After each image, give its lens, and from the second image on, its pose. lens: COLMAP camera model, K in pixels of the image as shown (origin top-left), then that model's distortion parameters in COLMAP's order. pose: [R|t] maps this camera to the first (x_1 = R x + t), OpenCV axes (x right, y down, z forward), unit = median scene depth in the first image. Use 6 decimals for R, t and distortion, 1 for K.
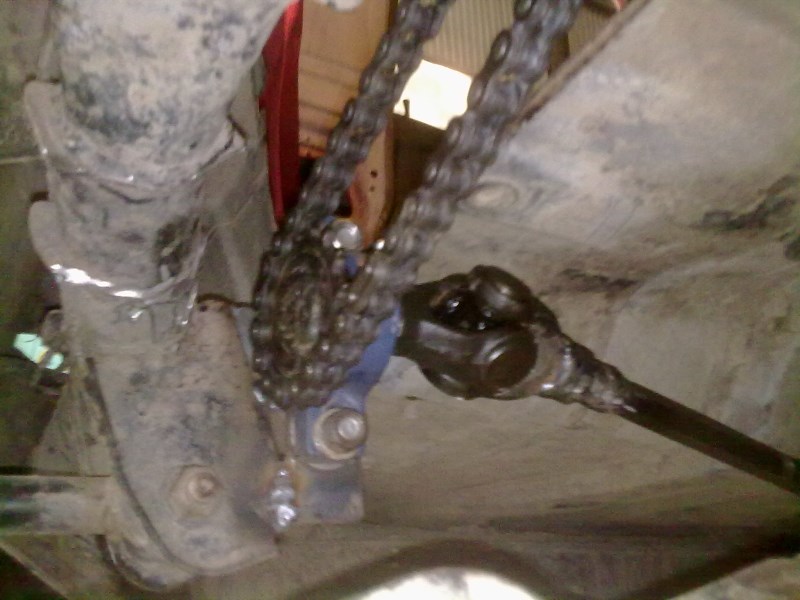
lens RADIAL K [[815.2, 0, 416.0], [0, 815.2, 300.9], [0, 0, 1]] dist [-0.014646, -0.024788]
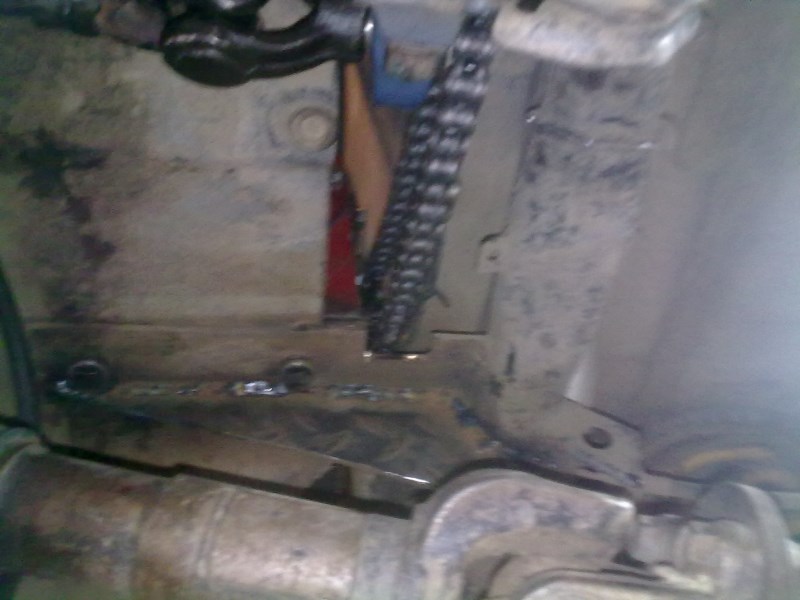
lens RADIAL K [[796.8, 0, 419.1], [0, 796.8, 300.8], [0, 0, 1]] dist [0.092876, -0.408547]
pose [[-0.914824, 0.375663, 0.148238, -0.131871], [-0.028307, 0.306509, -0.951447, 1.110245], [-0.402860, -0.874602, -0.269768, 1.143307]]
